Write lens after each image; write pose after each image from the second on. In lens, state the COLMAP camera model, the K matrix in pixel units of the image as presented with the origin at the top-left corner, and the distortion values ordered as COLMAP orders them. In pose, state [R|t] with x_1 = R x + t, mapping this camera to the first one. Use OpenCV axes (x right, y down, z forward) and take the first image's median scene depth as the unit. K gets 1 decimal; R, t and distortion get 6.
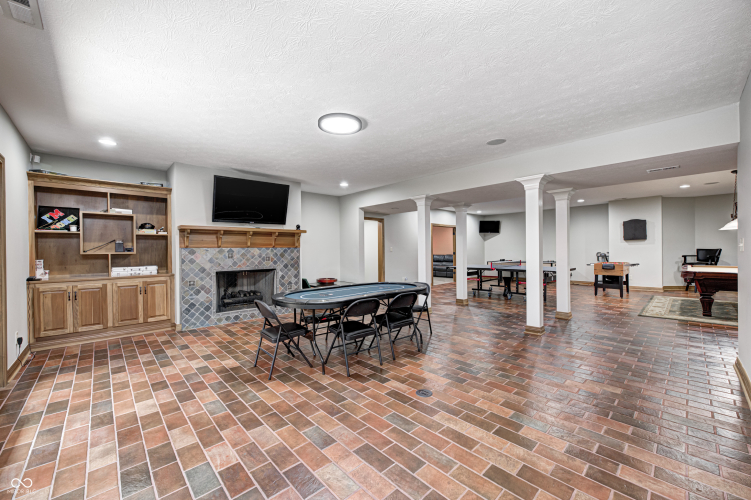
lens RADIAL K [[297.5, 0, 373.6], [0, 297.5, 252.0], [0, 0, 1]] dist [-0.001211, -0.000090]
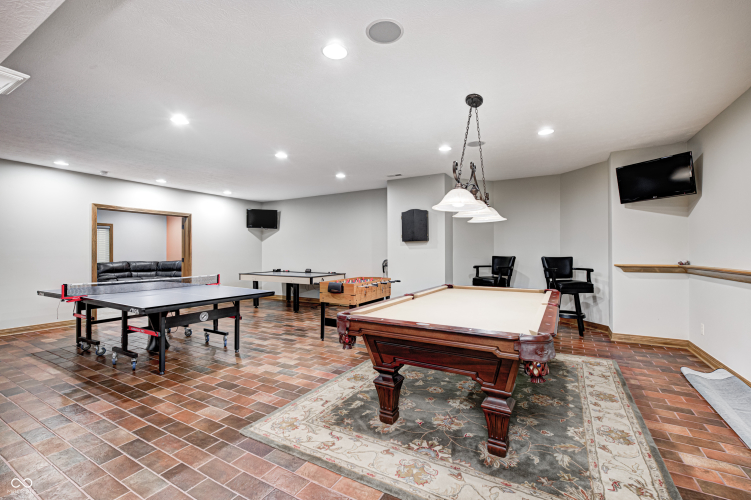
lens RADIAL K [[338.9, 0, 372.2], [0, 338.9, 252.0], [0, 0, 1]] dist [-0.002810, -0.000258]
pose [[0.954838, 0.008731, 0.296997, 0.220541], [-0.006714, 0.999947, -0.007810, -0.004332], [-0.297050, 0.005464, 0.954846, 0.126069]]
